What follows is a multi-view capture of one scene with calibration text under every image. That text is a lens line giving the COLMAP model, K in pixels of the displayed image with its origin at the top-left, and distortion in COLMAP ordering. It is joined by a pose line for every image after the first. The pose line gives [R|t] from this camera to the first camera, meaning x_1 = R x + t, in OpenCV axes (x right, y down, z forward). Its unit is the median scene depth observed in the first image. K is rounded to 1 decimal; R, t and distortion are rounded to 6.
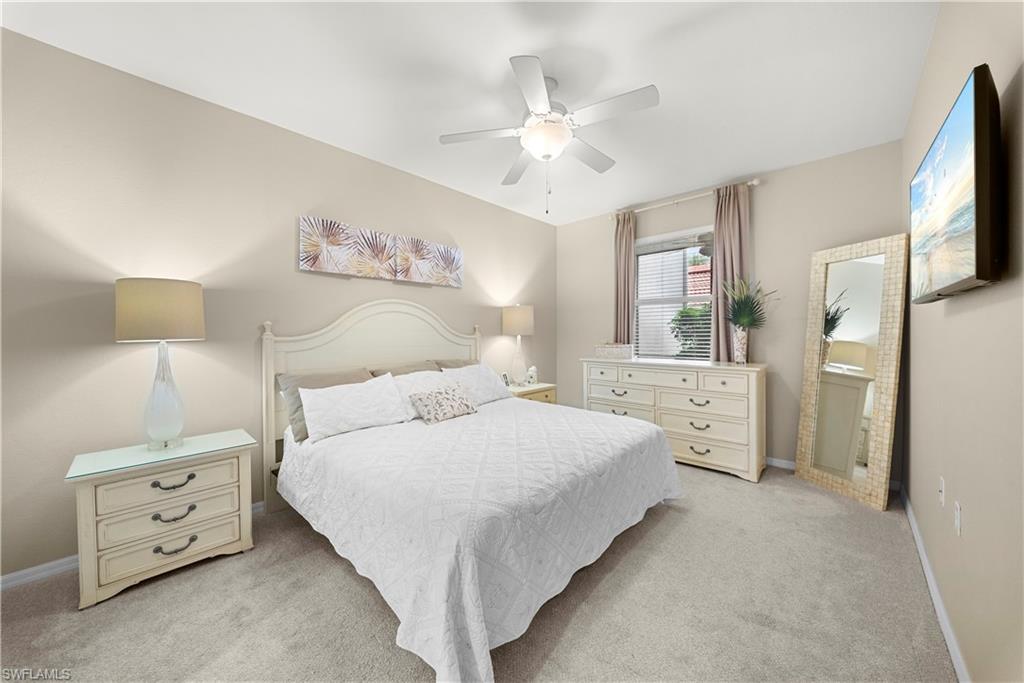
lens RADIAL K [[358.9, 0, 513.8], [0, 358.9, 336.5], [0, 0, 1]] dist [0.009786, -0.007244]
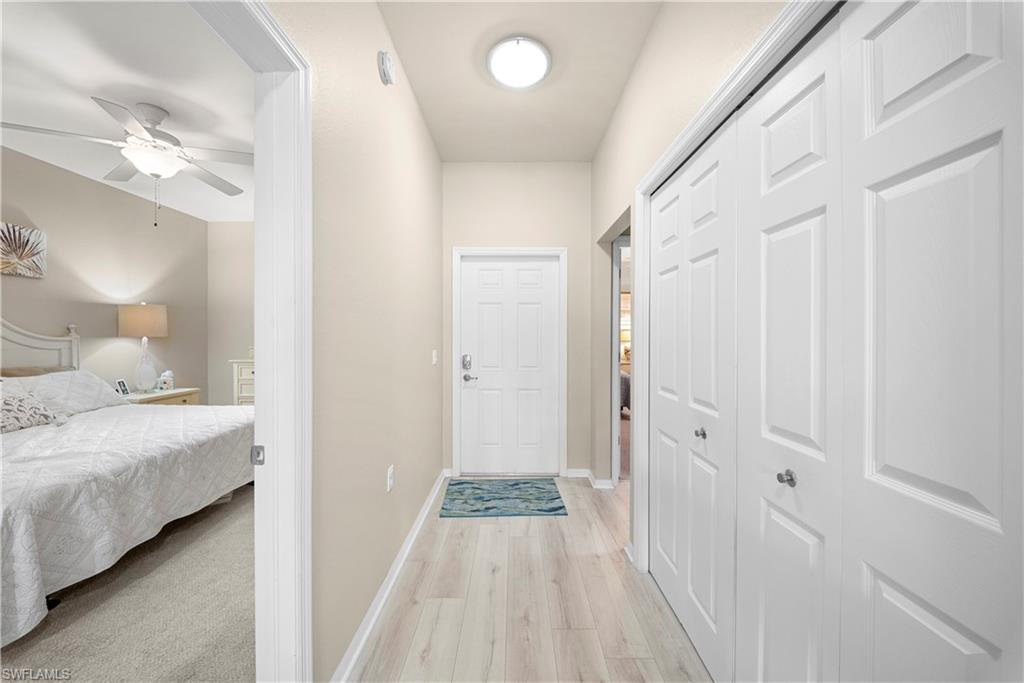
lens RADIAL K [[358.6, 0, 513.2], [0, 358.6, 338.8], [0, 0, 1]] dist [-0.011312, 0.000095]
pose [[0.726681, -0.000024, 0.686975, 0.084088], [0.000206, 1.000000, -0.000182, 0.001269], [-0.686975, 0.000273, 0.726681, -0.315985]]
